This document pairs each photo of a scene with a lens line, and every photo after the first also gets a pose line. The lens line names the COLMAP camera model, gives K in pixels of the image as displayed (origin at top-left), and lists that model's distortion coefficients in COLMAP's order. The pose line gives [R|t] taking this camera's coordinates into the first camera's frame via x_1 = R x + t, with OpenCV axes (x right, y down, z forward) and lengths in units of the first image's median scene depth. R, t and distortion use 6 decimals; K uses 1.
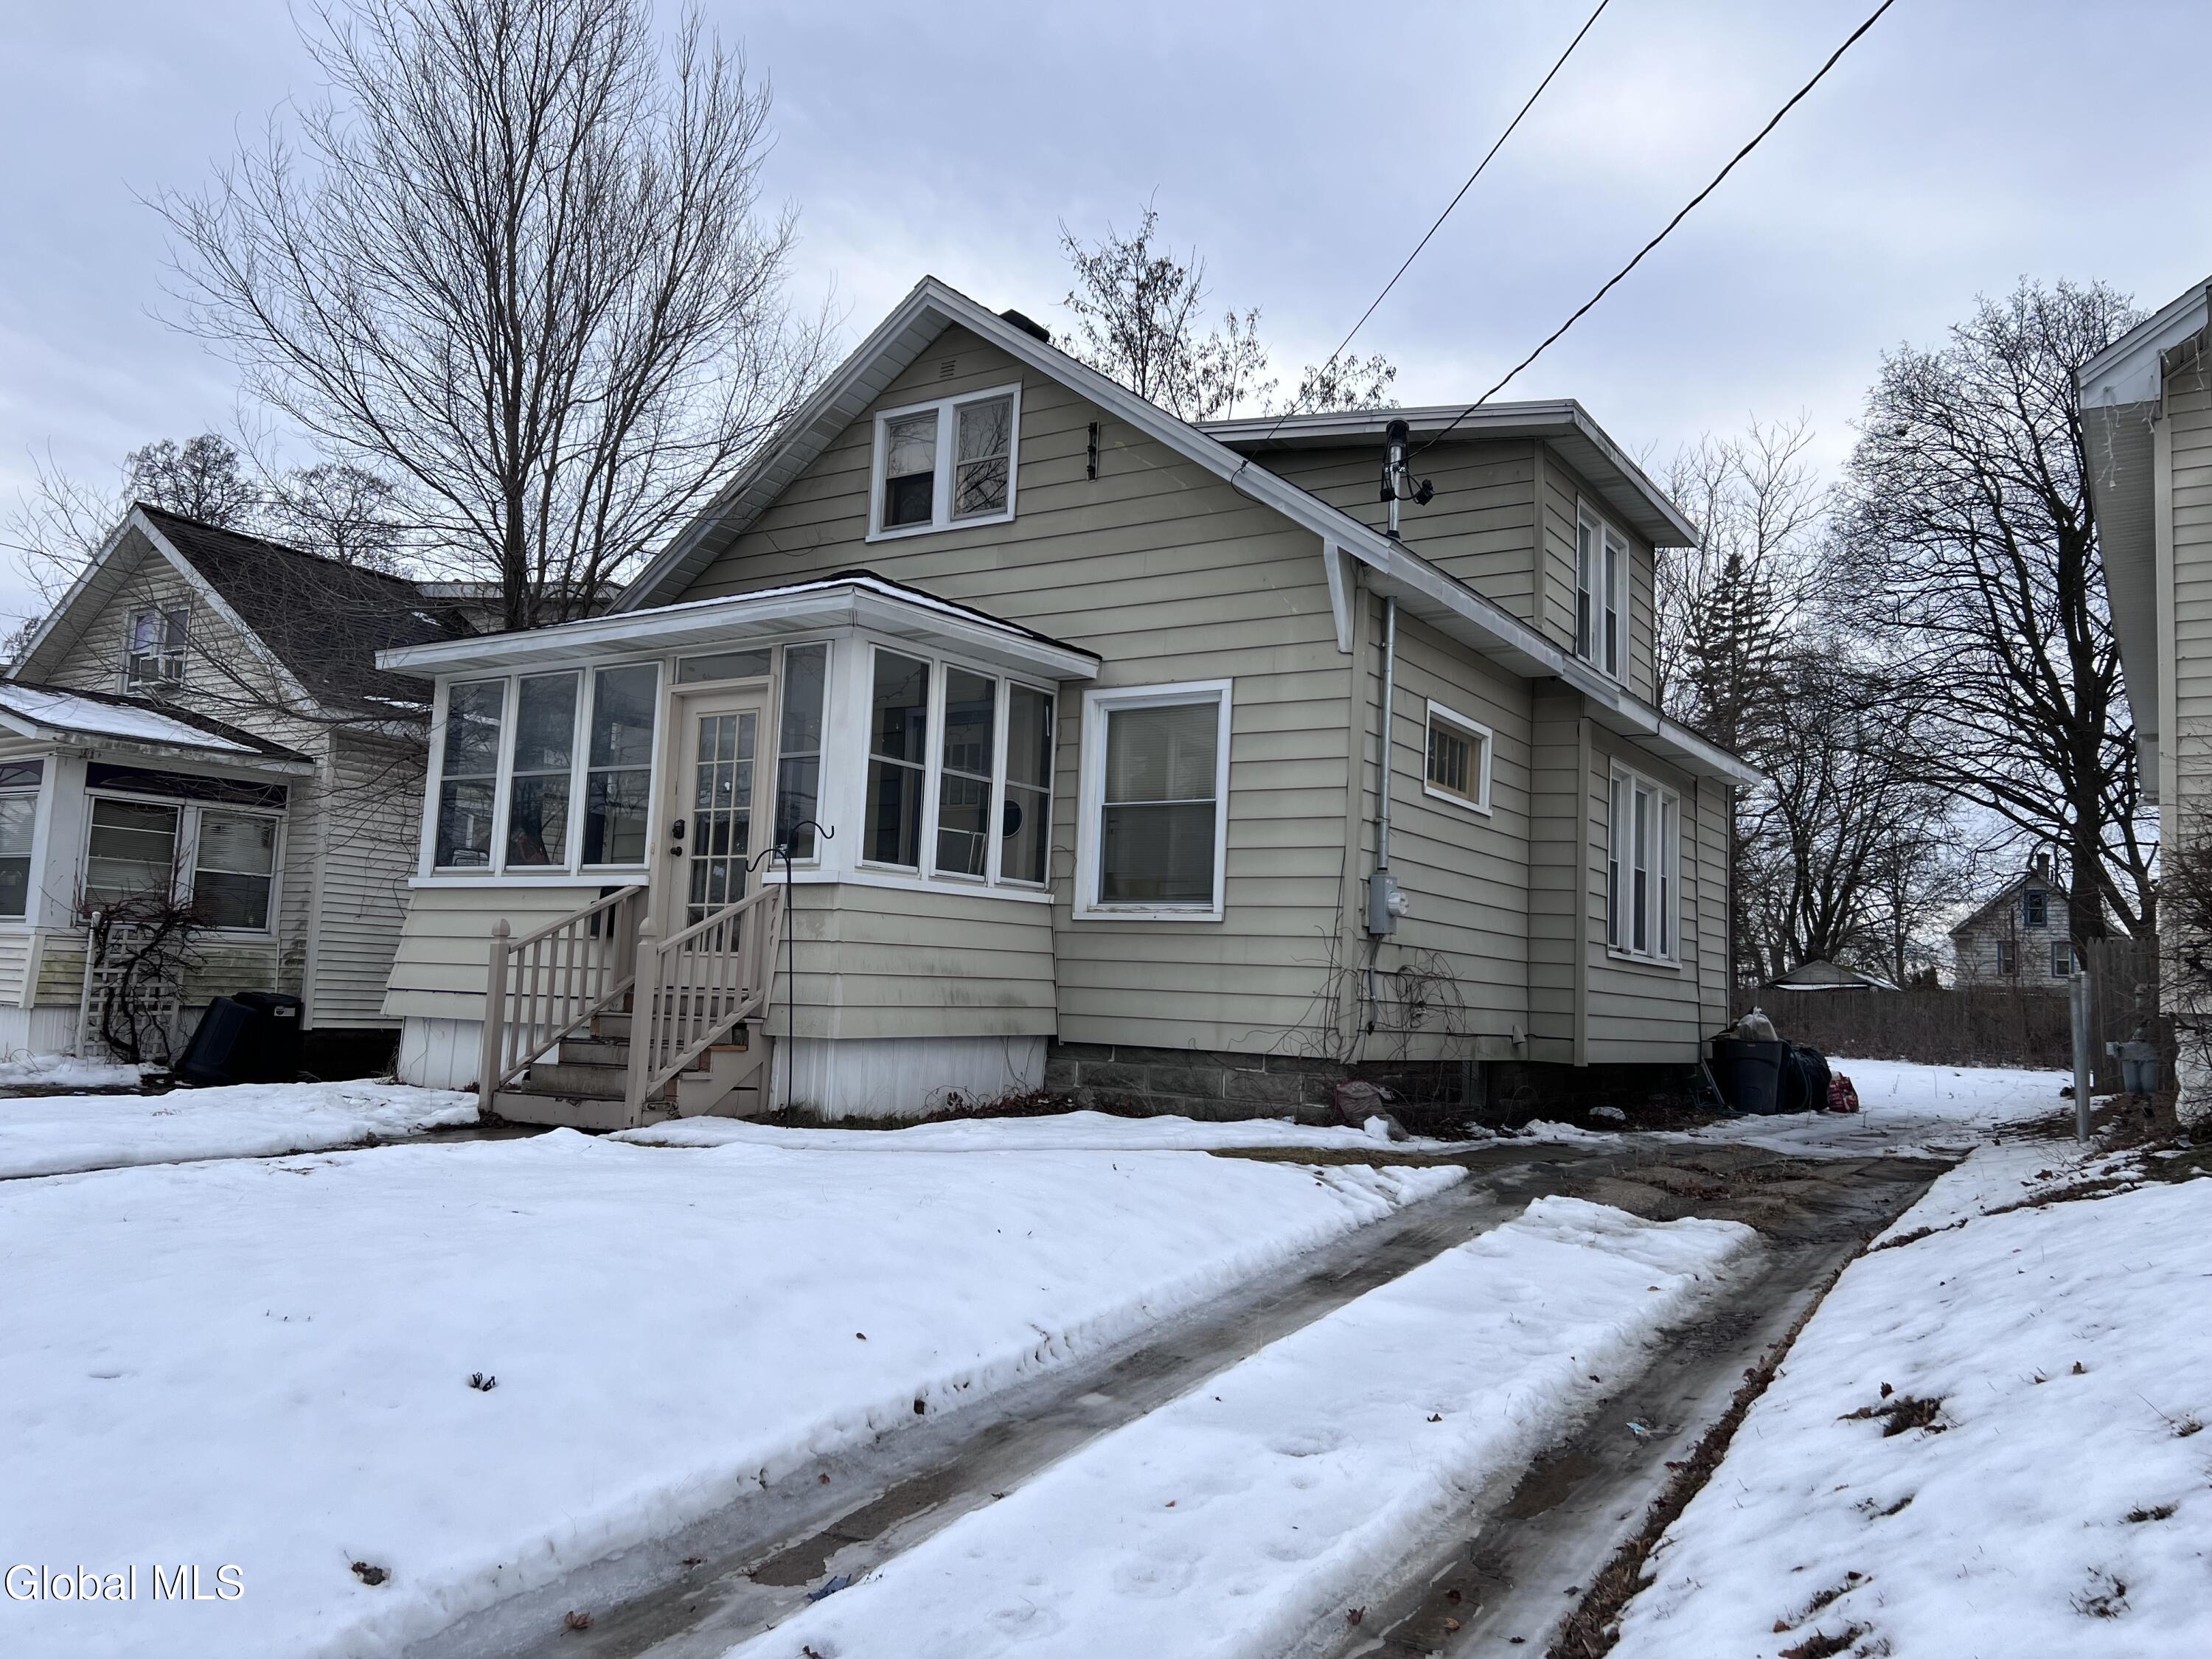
lens RADIAL K [[1669.4, 0, 1107.0], [0, 1669.4, 826.3], [0, 0, 1]] dist [0.005805, 0.002834]
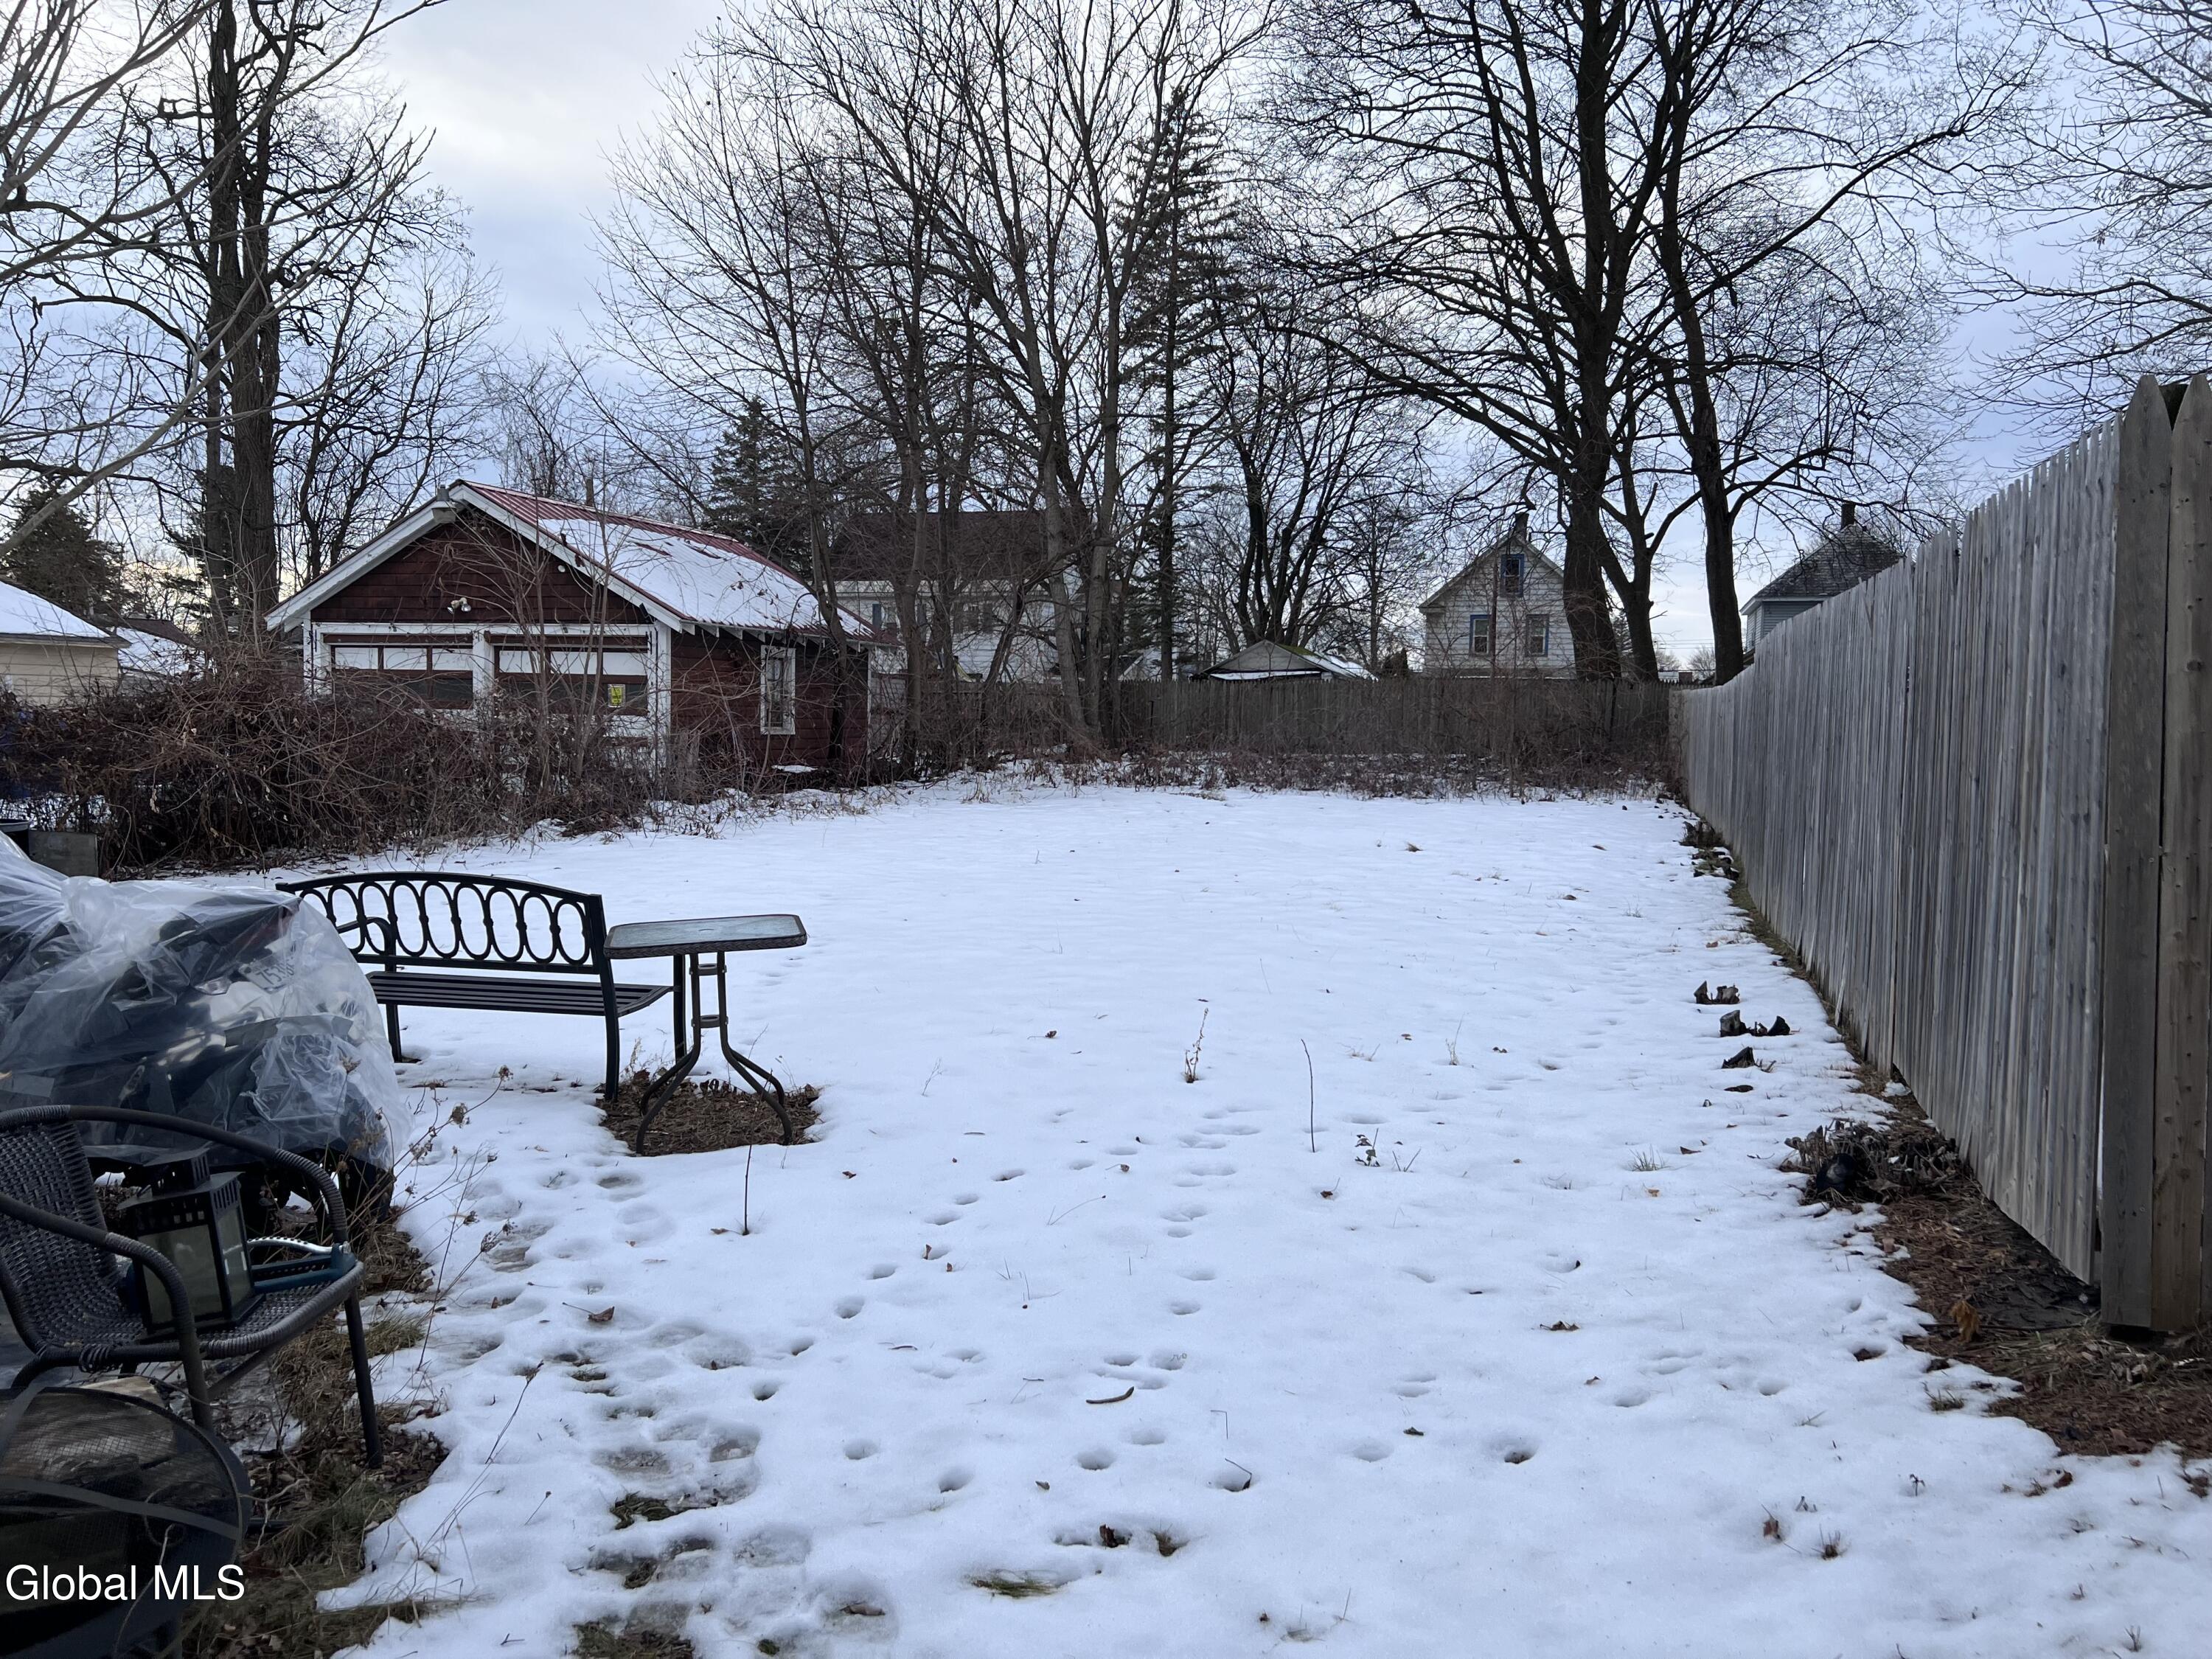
lens RADIAL K [[1669.4, 0, 1106.8], [0, 1669.4, 825.6], [0, 0, 1]] dist [0.005805, 0.002834]
pose [[0.961005, -0.047243, 0.272466, 0.119519], [-0.002701, 0.983648, 0.180082, 0.021862], [-0.276518, -0.173795, 0.945163, 0.232838]]
